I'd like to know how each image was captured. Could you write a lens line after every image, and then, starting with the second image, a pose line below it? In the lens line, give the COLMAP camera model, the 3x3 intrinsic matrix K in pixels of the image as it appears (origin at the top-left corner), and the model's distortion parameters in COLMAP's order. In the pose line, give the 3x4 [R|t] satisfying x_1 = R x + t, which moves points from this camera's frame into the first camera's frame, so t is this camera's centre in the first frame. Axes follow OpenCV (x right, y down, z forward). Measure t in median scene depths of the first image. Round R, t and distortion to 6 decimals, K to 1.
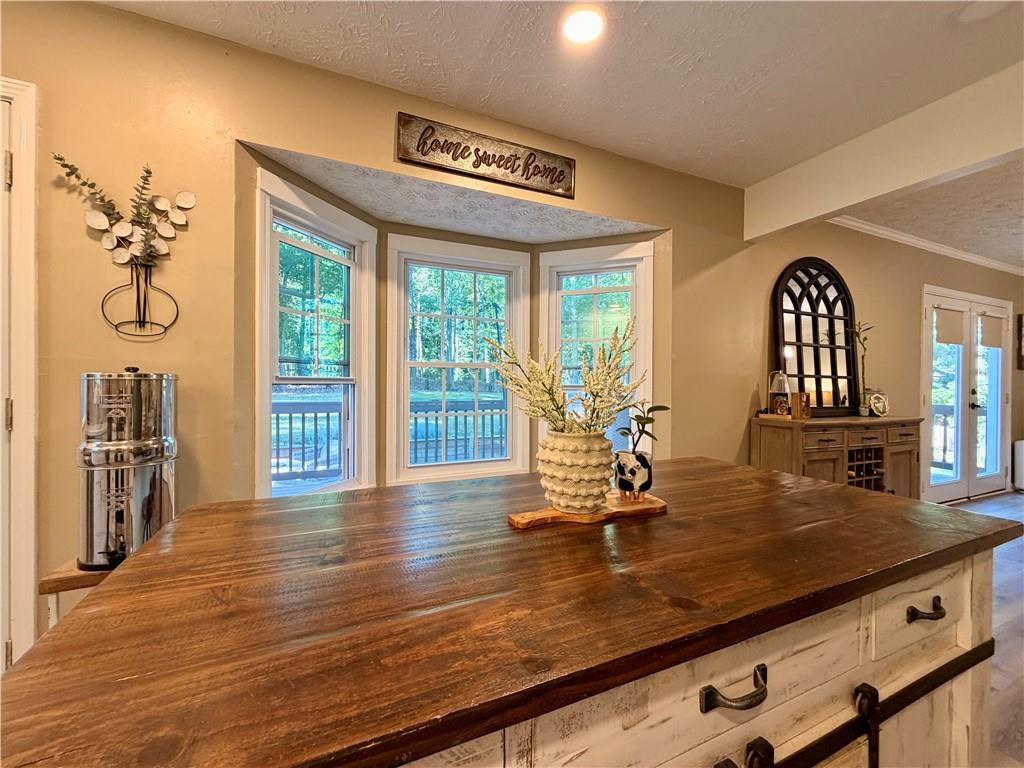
lens RADIAL K [[407.8, 0, 508.0], [0, 407.8, 383.5], [0, 0, 1]] dist [-0.000943, 0.000265]
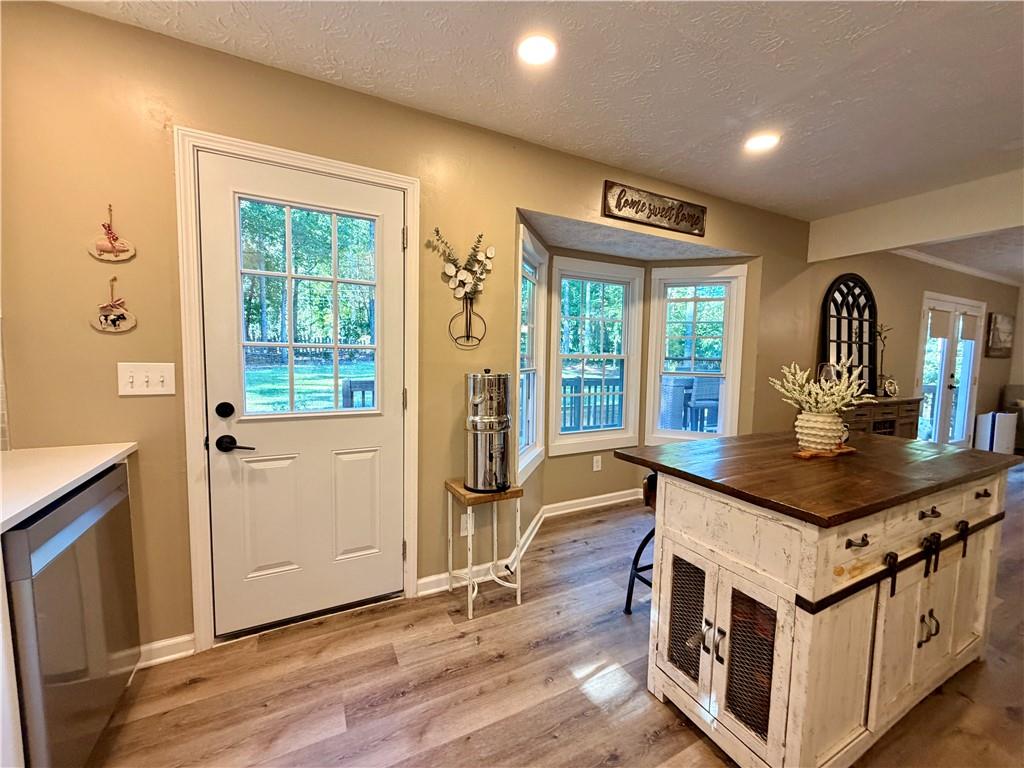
lens RADIAL K [[407.8, 0, 508.0], [0, 407.8, 383.5], [0, 0, 1]] dist [-0.000943, 0.000265]
pose [[0.998495, 0.005871, 0.054528, -0.478253], [-0.009633, 0.997571, 0.068981, -0.048452], [-0.053991, -0.069402, 0.996127, -0.293030]]
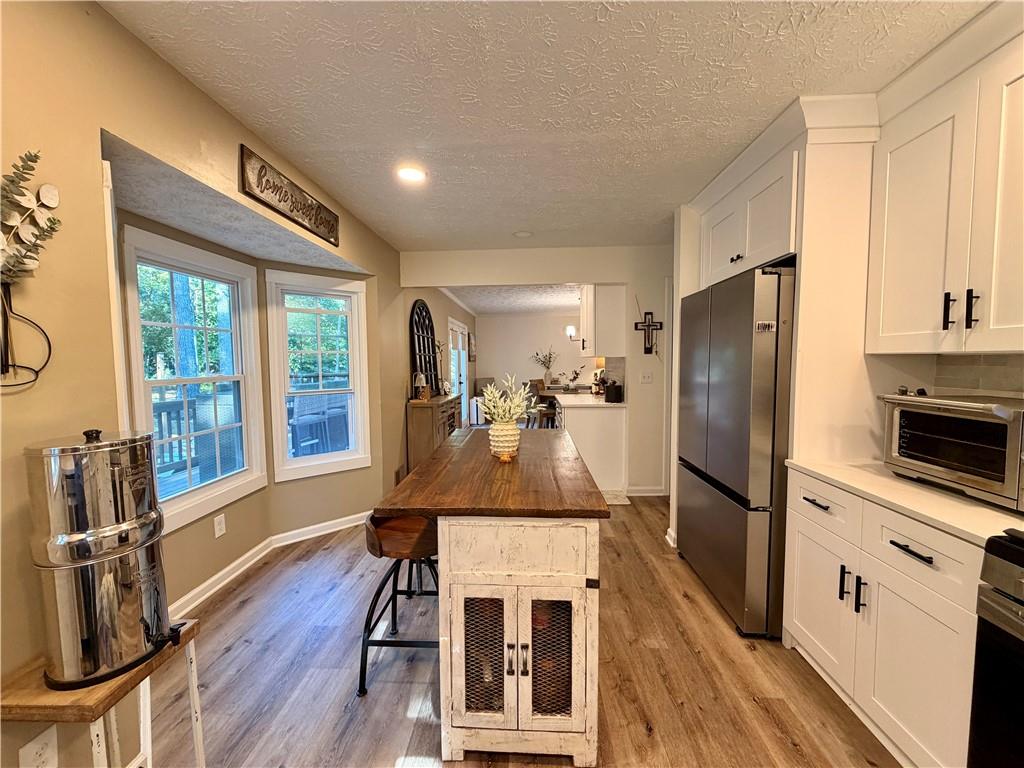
lens RADIAL K [[407.8, 0, 508.0], [0, 407.8, 383.5], [0, 0, 1]] dist [-0.000943, 0.000265]
pose [[0.453218, -0.063398, 0.889142, -0.647150], [0.017809, 0.997913, 0.062076, -0.085943], [-0.891222, -0.012299, 0.453401, -0.042611]]
